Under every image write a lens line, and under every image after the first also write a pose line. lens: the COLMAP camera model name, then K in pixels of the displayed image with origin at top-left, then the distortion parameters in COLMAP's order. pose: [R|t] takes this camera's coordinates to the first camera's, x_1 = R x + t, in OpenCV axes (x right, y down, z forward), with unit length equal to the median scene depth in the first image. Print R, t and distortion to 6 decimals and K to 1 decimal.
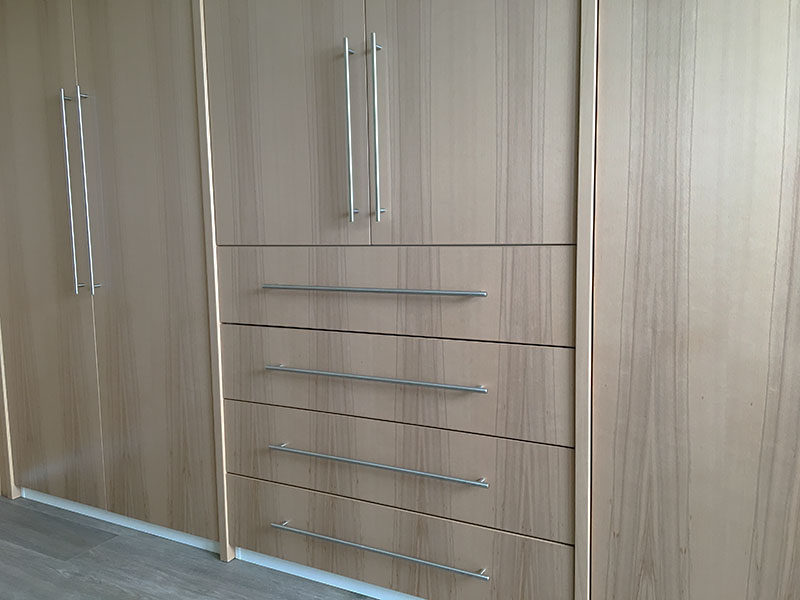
lens RADIAL K [[668.9, 0, 402.1], [0, 668.9, 304.6], [0, 0, 1]] dist [0.016330, -0.013699]
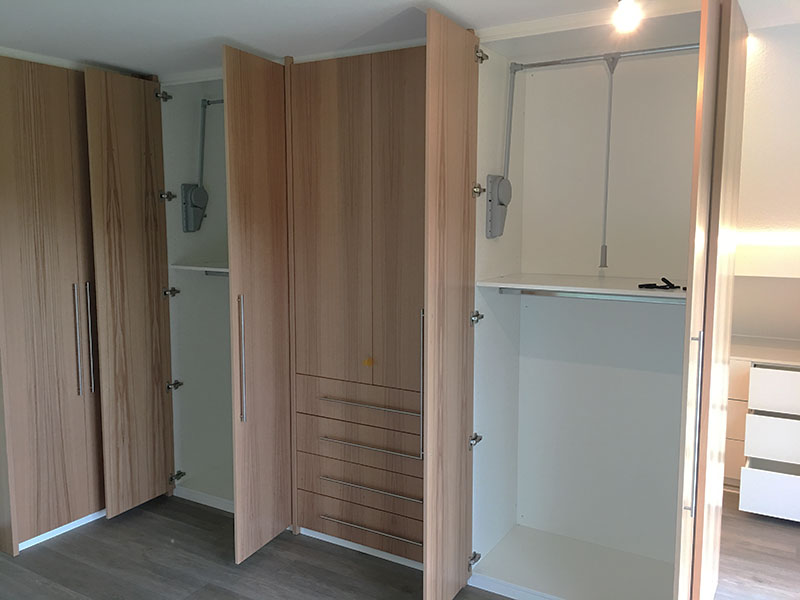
lens RADIAL K [[679.6, 0, 398.1], [0, 679.6, 292.8], [0, 0, 1]] dist [0.030481, -0.027734]
pose [[0.999000, 0.022881, -0.038402, 0.104504], [-0.023019, 0.999730, -0.003141, -0.351852], [0.038320, 0.004022, 0.999257, -1.070530]]
